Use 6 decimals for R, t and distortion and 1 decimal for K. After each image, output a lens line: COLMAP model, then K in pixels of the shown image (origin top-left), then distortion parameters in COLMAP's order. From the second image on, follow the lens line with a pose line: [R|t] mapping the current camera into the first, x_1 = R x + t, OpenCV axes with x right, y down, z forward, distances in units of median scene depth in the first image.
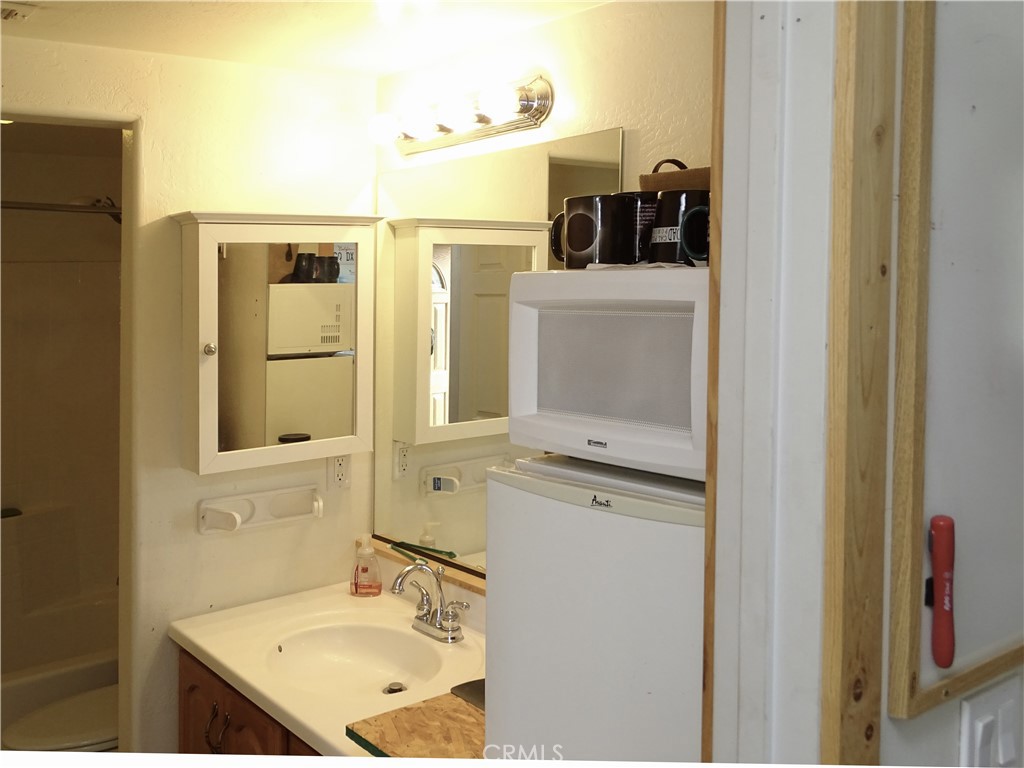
lens RADIAL K [[944.2, 0, 510.8], [0, 944.2, 381.2], [0, 0, 1]] dist [0.013179, 0.000000]
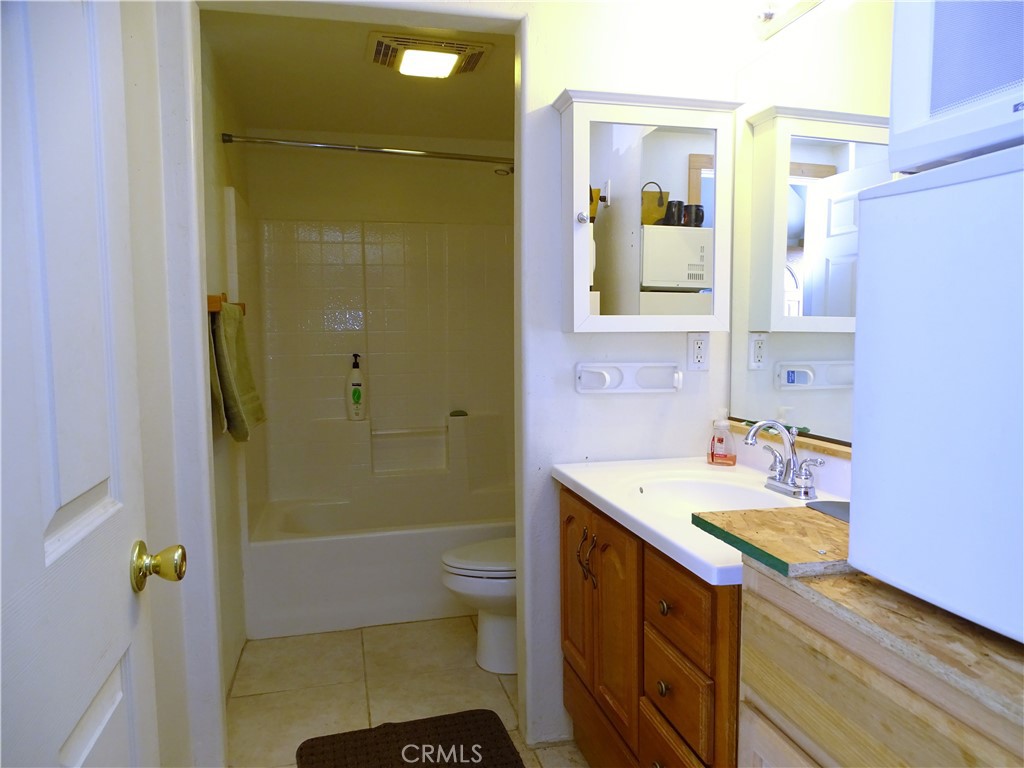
lens RADIAL K [[722.4, 0, 513.5], [0, 722.4, 386.0], [0, 0, 1]] dist [-0.002413, 0.000686]
pose [[0.903422, 0.016245, -0.428444, -0.012538], [-0.007736, 0.999737, 0.021594, 0.124736], [0.428682, -0.016194, 0.903310, 0.139173]]
